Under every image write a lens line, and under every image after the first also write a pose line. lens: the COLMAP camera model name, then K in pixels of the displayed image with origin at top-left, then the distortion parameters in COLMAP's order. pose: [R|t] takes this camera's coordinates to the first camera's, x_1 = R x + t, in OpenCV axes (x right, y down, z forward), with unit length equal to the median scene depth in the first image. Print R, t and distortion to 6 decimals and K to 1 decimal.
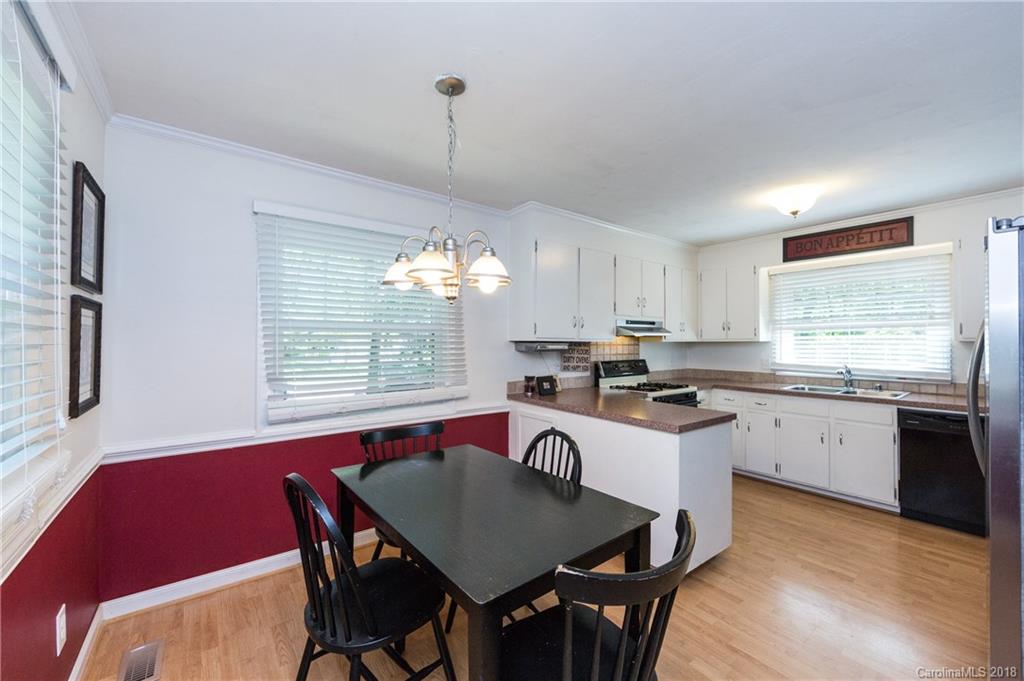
lens RADIAL K [[403.8, 0, 512.0], [0, 403.8, 340.5], [0, 0, 1]] dist [0.000553, 0.000041]
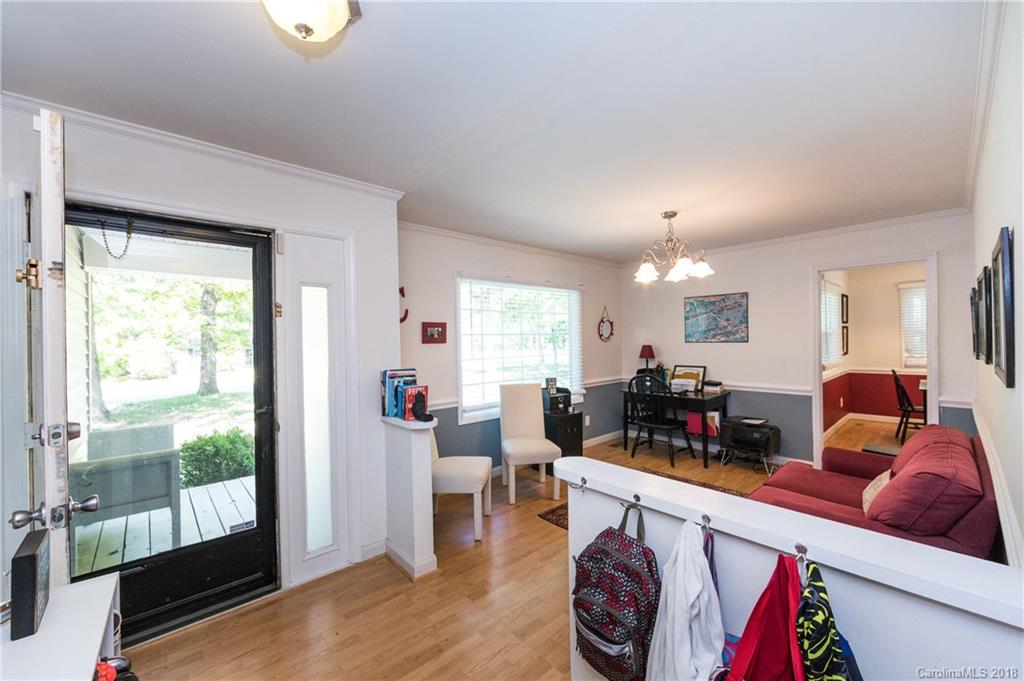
lens RADIAL K [[403.8, 0, 514.0], [0, 403.8, 342.0], [0, 0, 1]] dist [0.000553, 0.000041]
pose [[0.091155, 0.006157, -0.995818, 1.114940], [0.015709, 0.999848, 0.007620, -0.010306], [0.995713, -0.016338, 0.091045, -1.113564]]
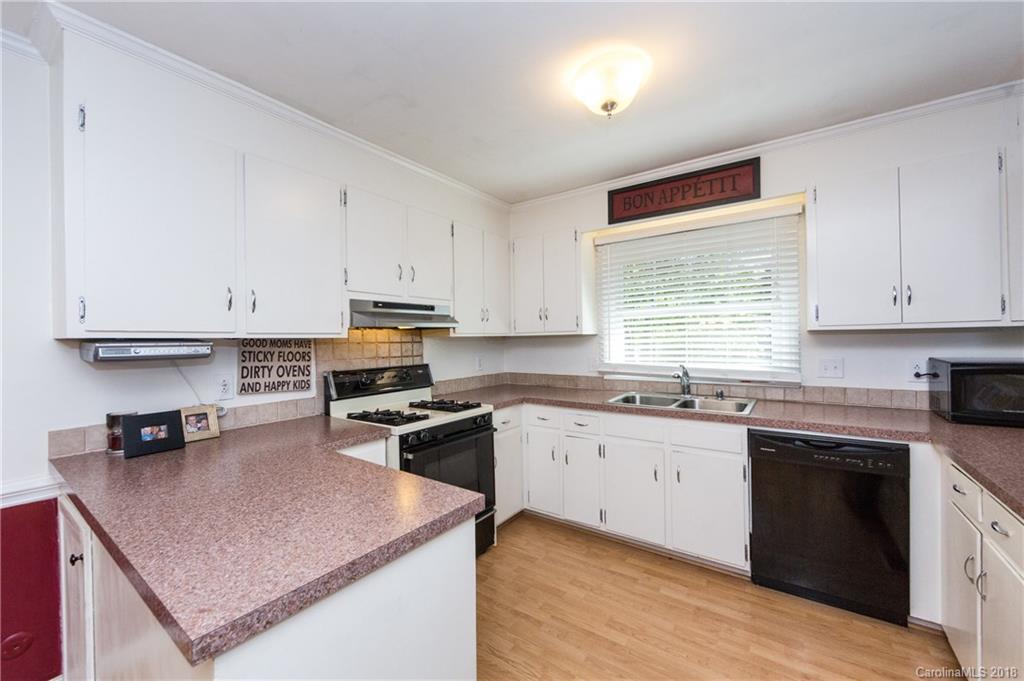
lens RADIAL K [[403.8, 0, 510.0], [0, 403.8, 340.7], [0, 0, 1]] dist [0.000553, 0.000041]
pose [[0.955525, -0.016048, 0.294473, 0.304965], [0.013857, 0.999859, 0.009526, 0.005051], [-0.294584, -0.005022, 0.955612, 0.383640]]
